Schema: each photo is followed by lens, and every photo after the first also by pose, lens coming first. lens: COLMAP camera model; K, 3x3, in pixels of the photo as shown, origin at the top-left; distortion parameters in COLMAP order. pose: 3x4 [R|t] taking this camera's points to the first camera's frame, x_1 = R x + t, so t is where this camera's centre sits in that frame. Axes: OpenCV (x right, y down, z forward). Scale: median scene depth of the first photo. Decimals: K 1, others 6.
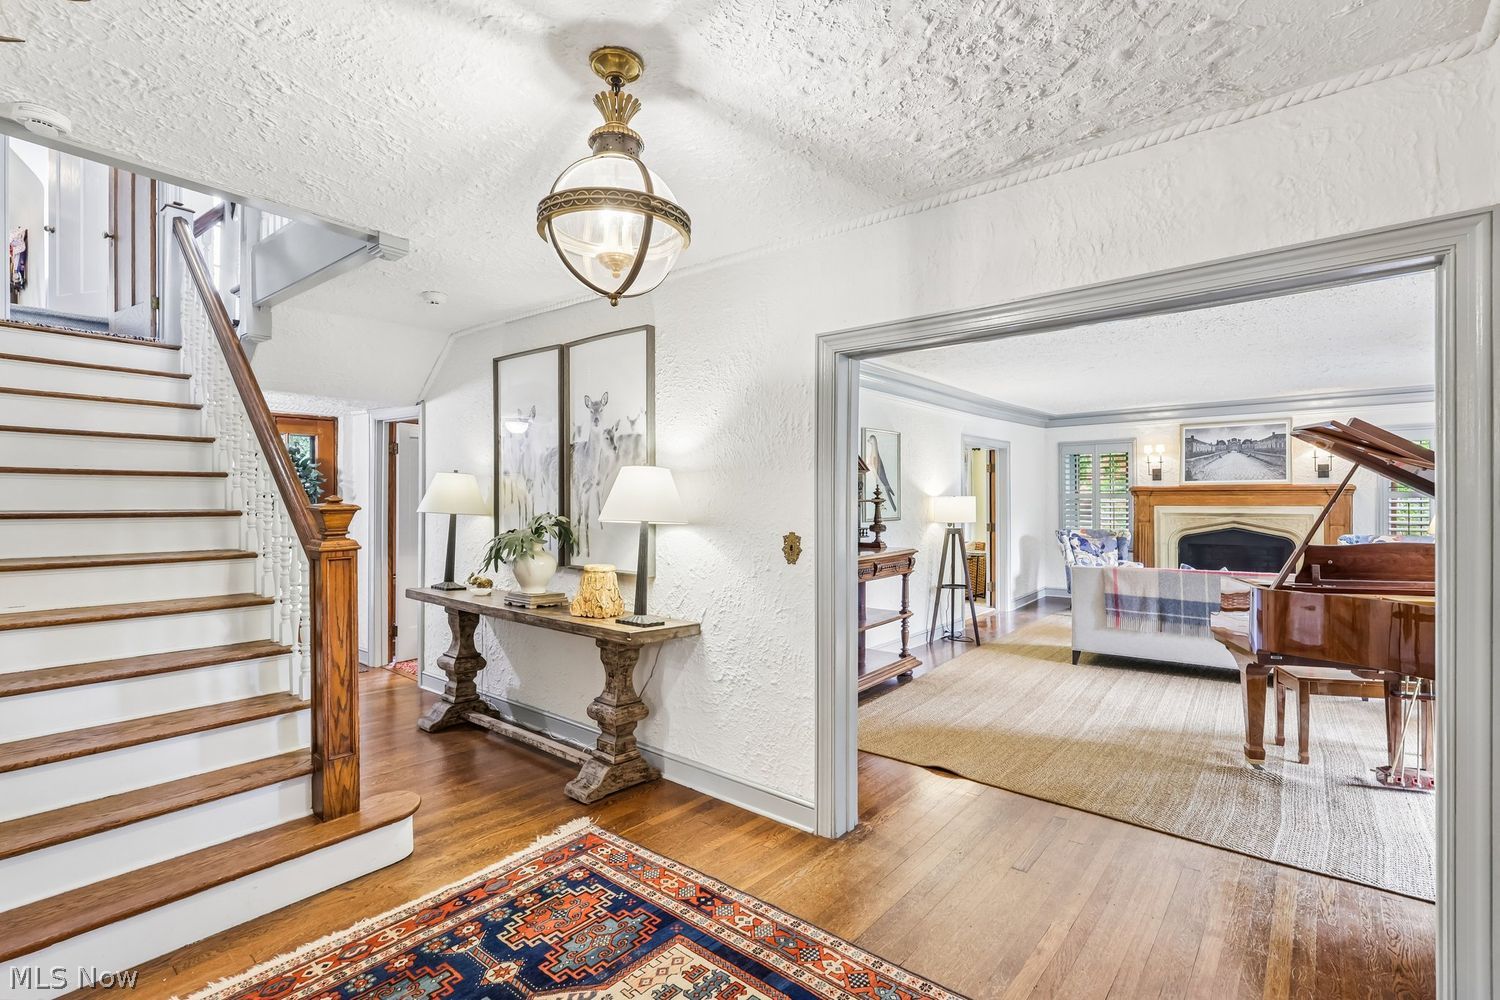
lens RADIAL K [[703.9, 0, 746.5], [0, 703.9, 497.4], [0, 0, 1]] dist [-0.001131, 0.000520]
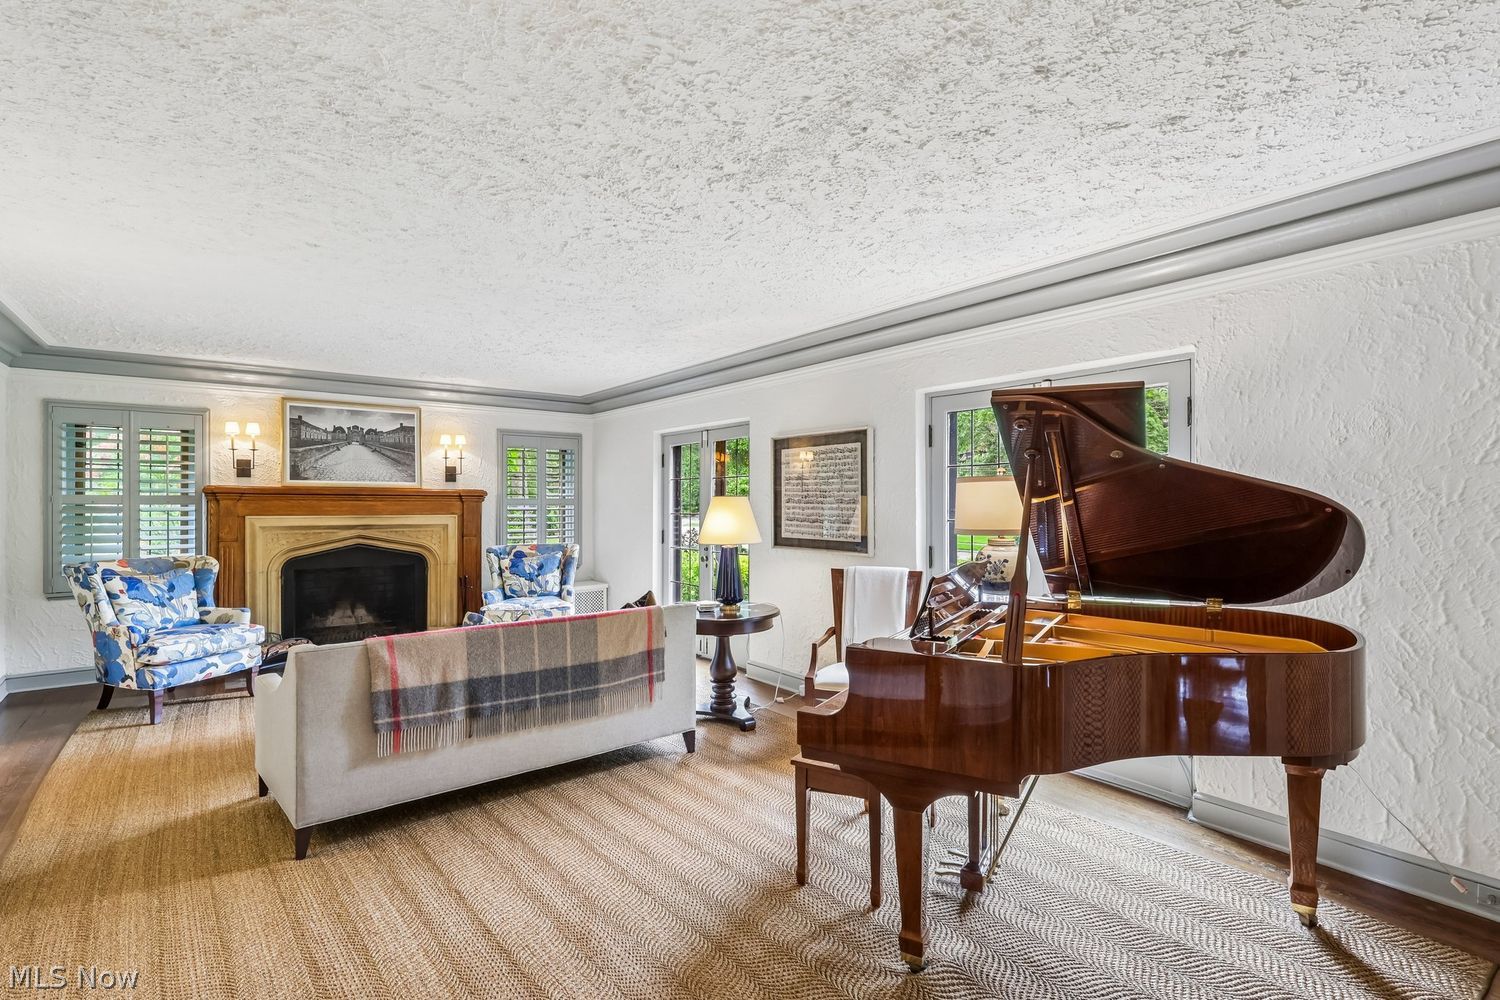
lens RADIAL K [[703.9, 0, 746.5], [0, 703.9, 497.4], [0, 0, 1]] dist [-0.001131, 0.000520]
pose [[0.222397, 0.012300, 0.974879, 0.115465], [-0.004039, 0.999923, -0.011695, 0.000886], [-0.974948, -0.001336, 0.222429, 0.990799]]
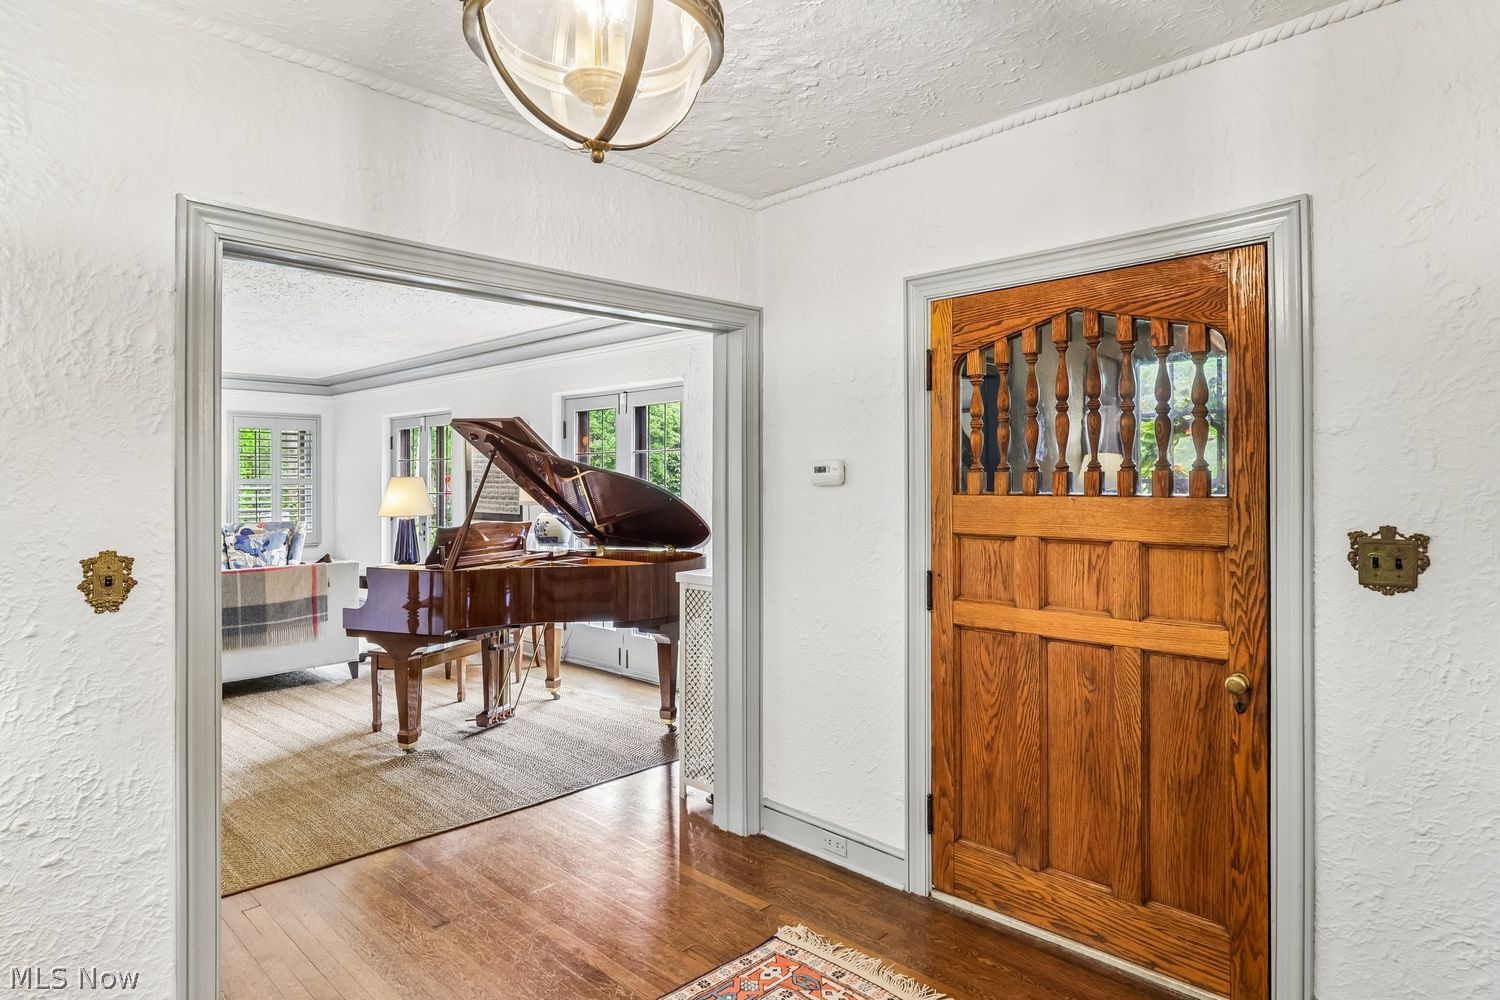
lens RADIAL K [[850.8, 0, 749.9], [0, 850.8, 481.9], [0, 0, 1]] dist [0.001711, 0.000149]
pose [[0.078649, 0.004419, 0.996893, -0.450573], [-0.002842, 0.999987, -0.004209, -0.000139], [-0.996898, -0.002502, 0.078661, 0.409411]]
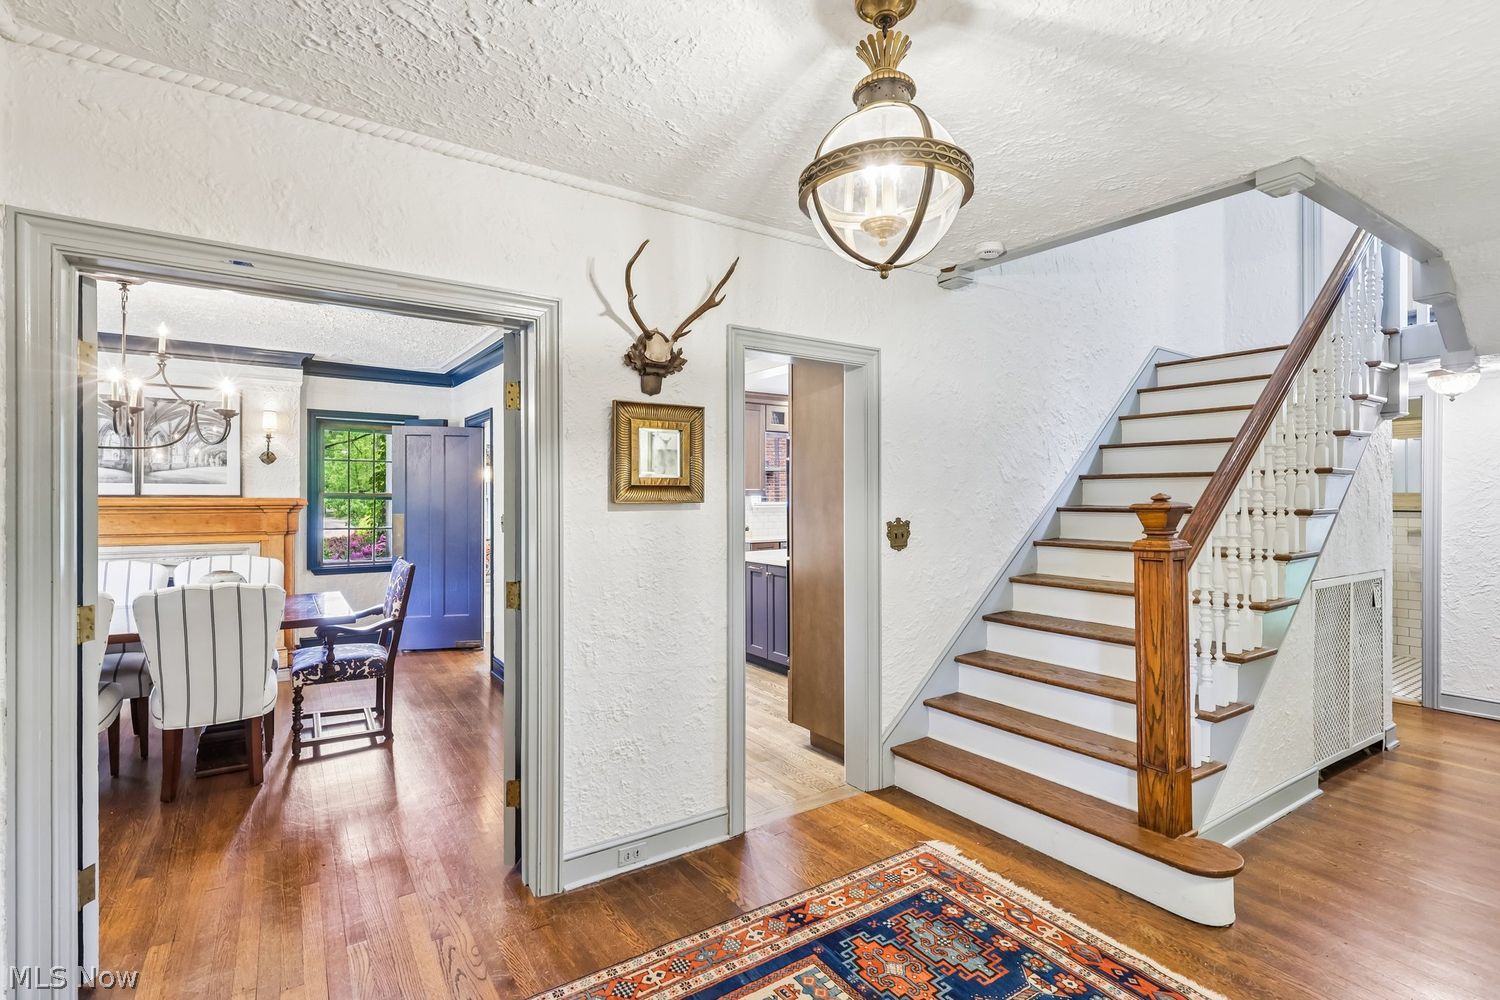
lens RADIAL K [[703.9, 0, 746.5], [0, 703.9, 497.4], [0, 0, 1]] dist [-0.001131, 0.000520]
pose [[-0.297325, -0.001569, -0.954775, 0.357057], [0.002074, 0.999995, -0.002289, 0.004032], [0.954774, -0.002661, -0.297320, 0.552074]]
